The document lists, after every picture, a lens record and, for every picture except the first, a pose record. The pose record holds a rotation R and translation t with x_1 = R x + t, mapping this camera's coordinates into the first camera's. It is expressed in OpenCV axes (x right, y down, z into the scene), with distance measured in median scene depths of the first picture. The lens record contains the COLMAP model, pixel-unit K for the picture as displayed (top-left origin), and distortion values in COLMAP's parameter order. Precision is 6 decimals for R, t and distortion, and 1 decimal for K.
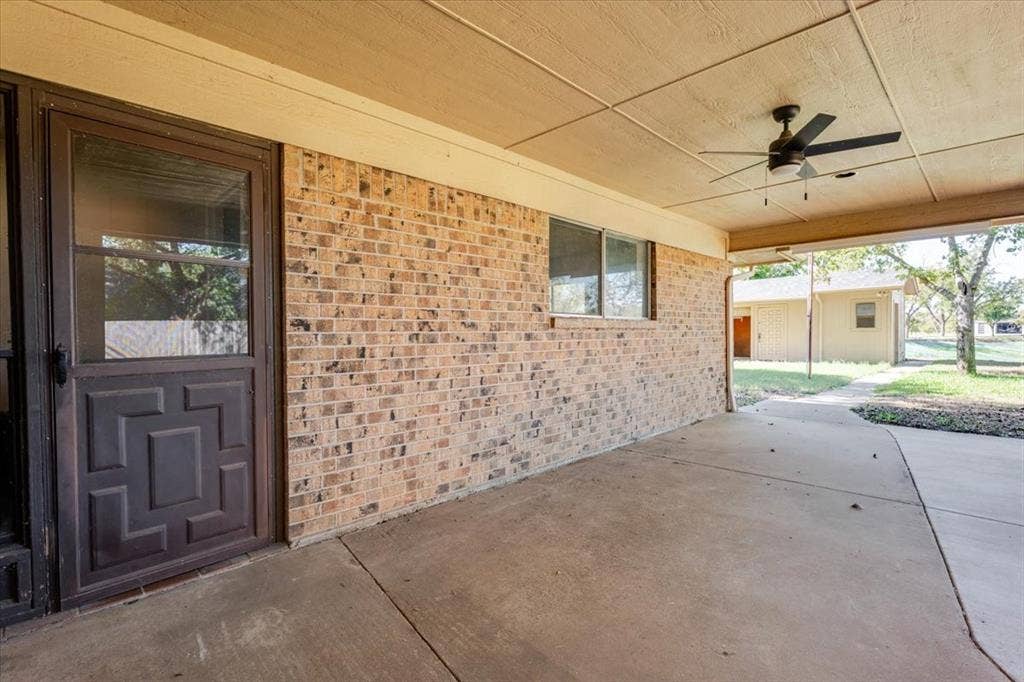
lens RADIAL K [[470.5, 0, 512.0], [0, 470.5, 337.7], [0, 0, 1]] dist [-0.000280, -0.000067]
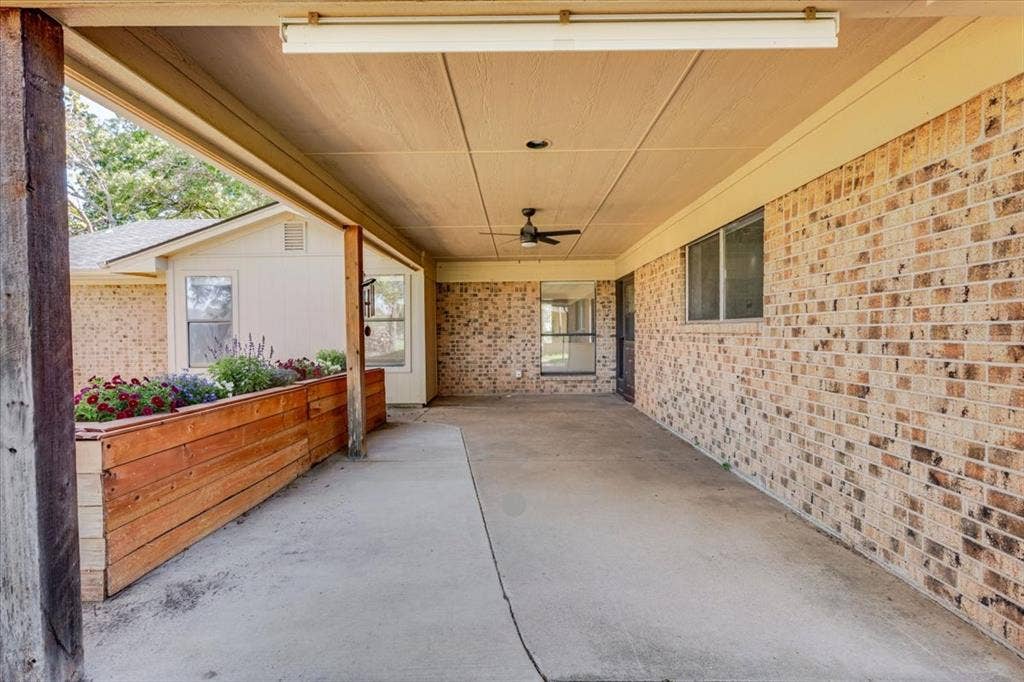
lens RADIAL K [[470.5, 0, 513.1], [0, 470.5, 343.3], [0, 0, 1]] dist [-0.000280, -0.000067]
pose [[-0.703745, 0.025404, -0.709999, 1.656065], [-0.003329, 0.999232, 0.039053, -0.048869], [0.710445, 0.029847, -0.703119, 1.946009]]
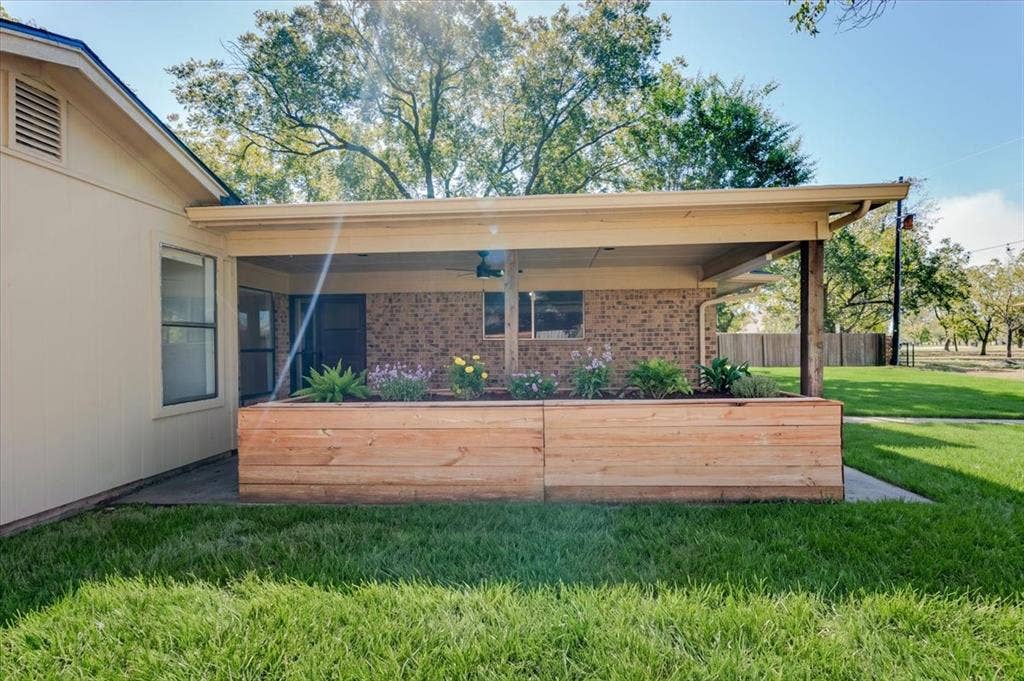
lens RADIAL K [[470.5, 0, 514.9], [0, 470.5, 342.4], [0, 0, 1]] dist [-0.000280, -0.000067]
pose [[0.660226, -0.005591, -0.751046, 2.122898], [-0.004381, 0.999927, -0.011295, -0.015242], [0.751054, 0.010748, 0.660153, -0.339888]]
